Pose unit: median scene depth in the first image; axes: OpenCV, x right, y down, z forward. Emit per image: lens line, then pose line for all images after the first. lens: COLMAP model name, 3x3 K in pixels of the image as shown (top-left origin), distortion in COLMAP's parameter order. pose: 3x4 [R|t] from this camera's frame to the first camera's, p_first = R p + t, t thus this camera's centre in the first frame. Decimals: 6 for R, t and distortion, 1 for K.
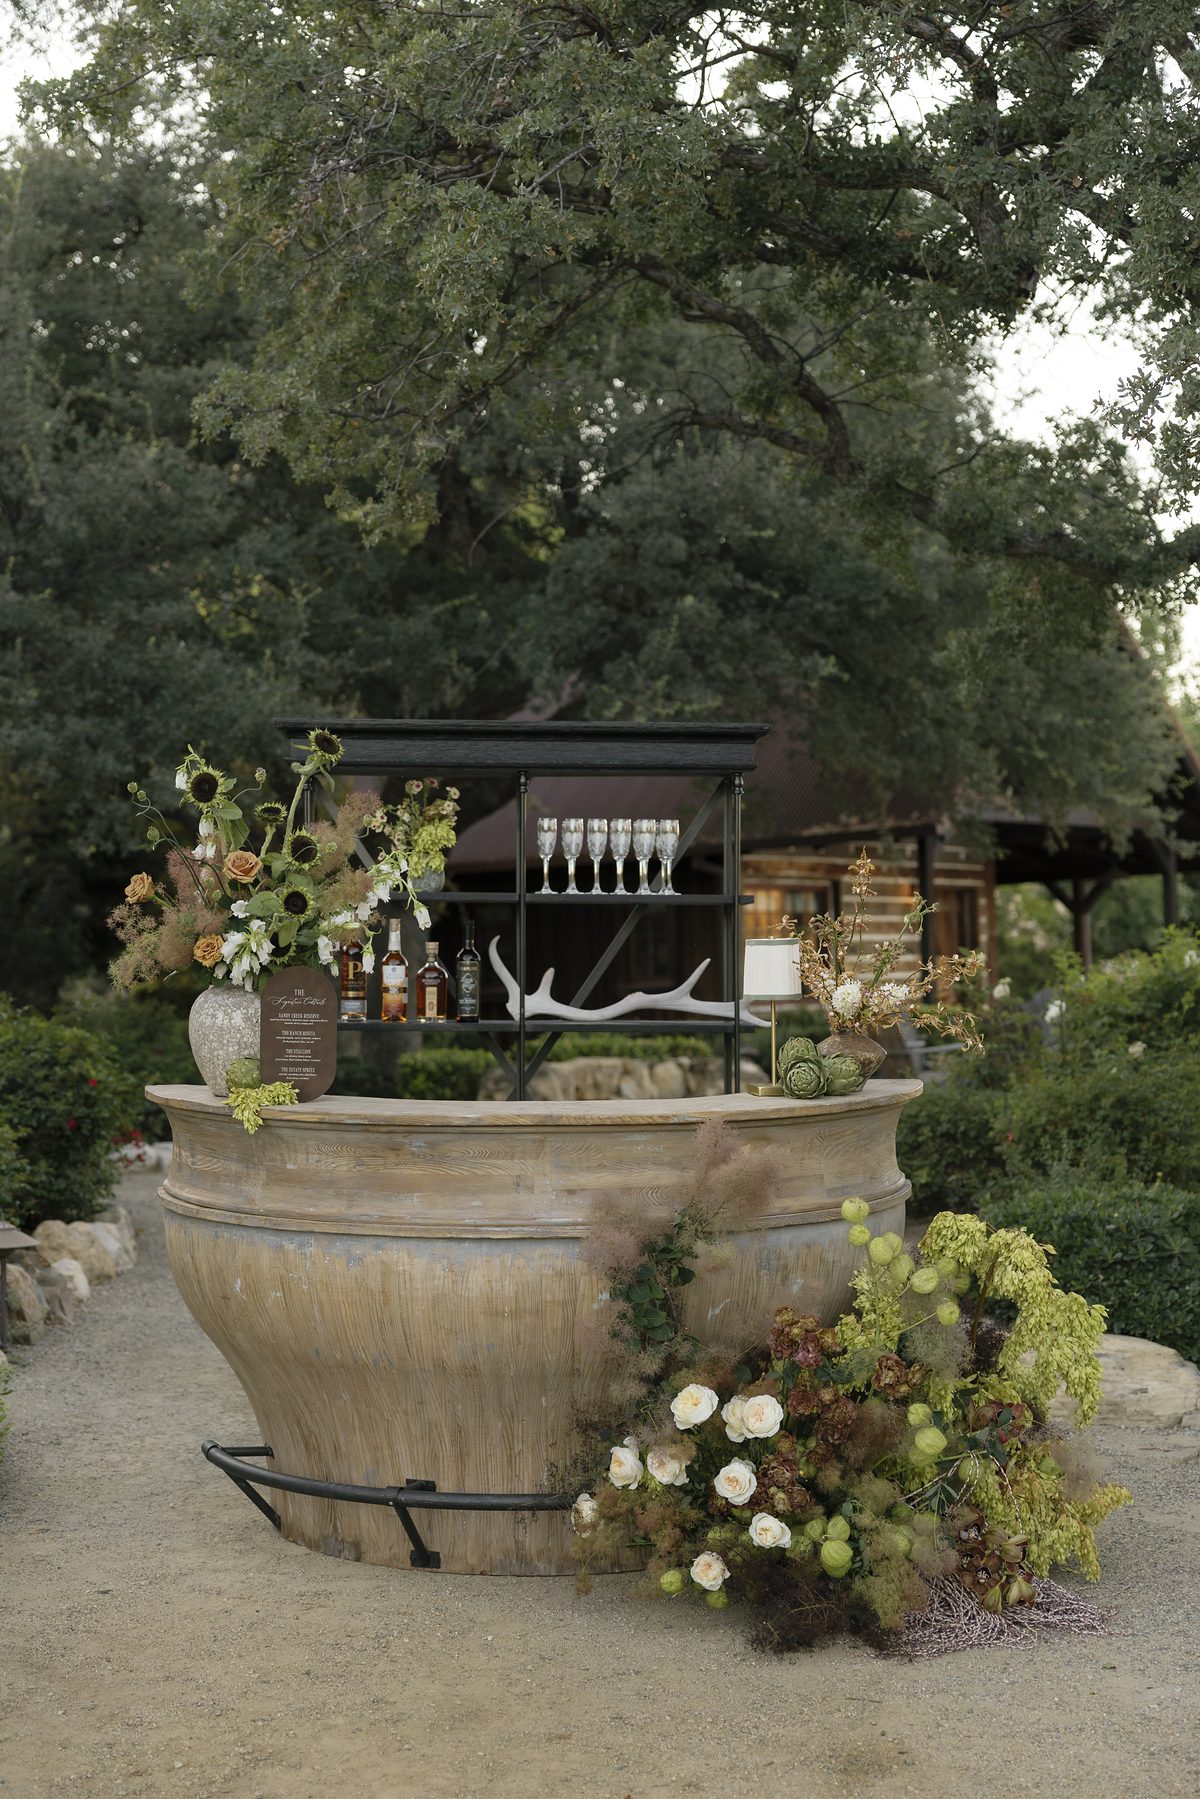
lens RADIAL K [[2581.2, 0, 601.5], [0, 2581.2, 899.8], [0, 0, 1]] dist [-0.044096, 0.000000]
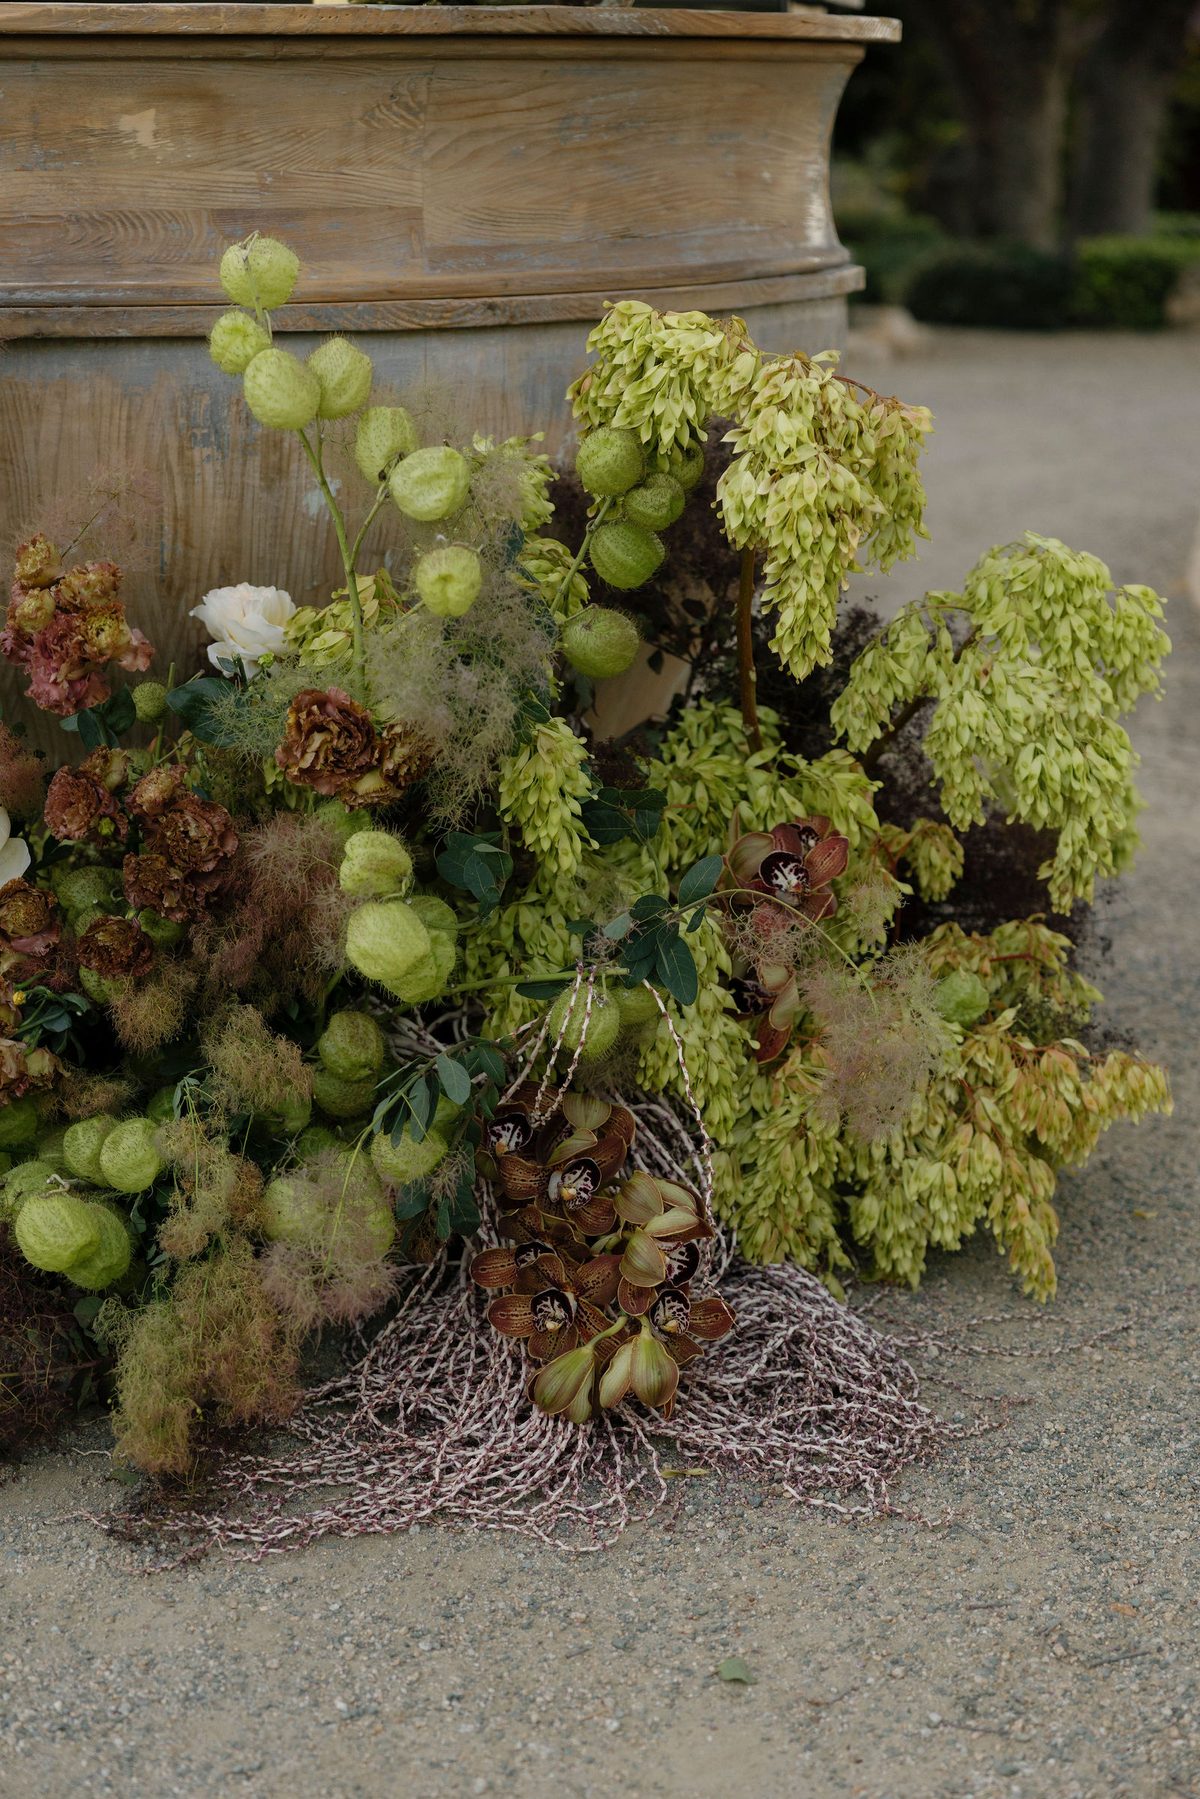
lens RADIAL K [[2581.2, 0, 599.3], [0, 2581.2, 896.2], [0, 0, 1]] dist [-0.044096, 0.000000]
pose [[0.942697, 0.091195, -0.320946, 0.253127], [0.004682, 0.958211, 0.286023, 0.098840], [0.333618, -0.271136, 0.902876, 0.659354]]
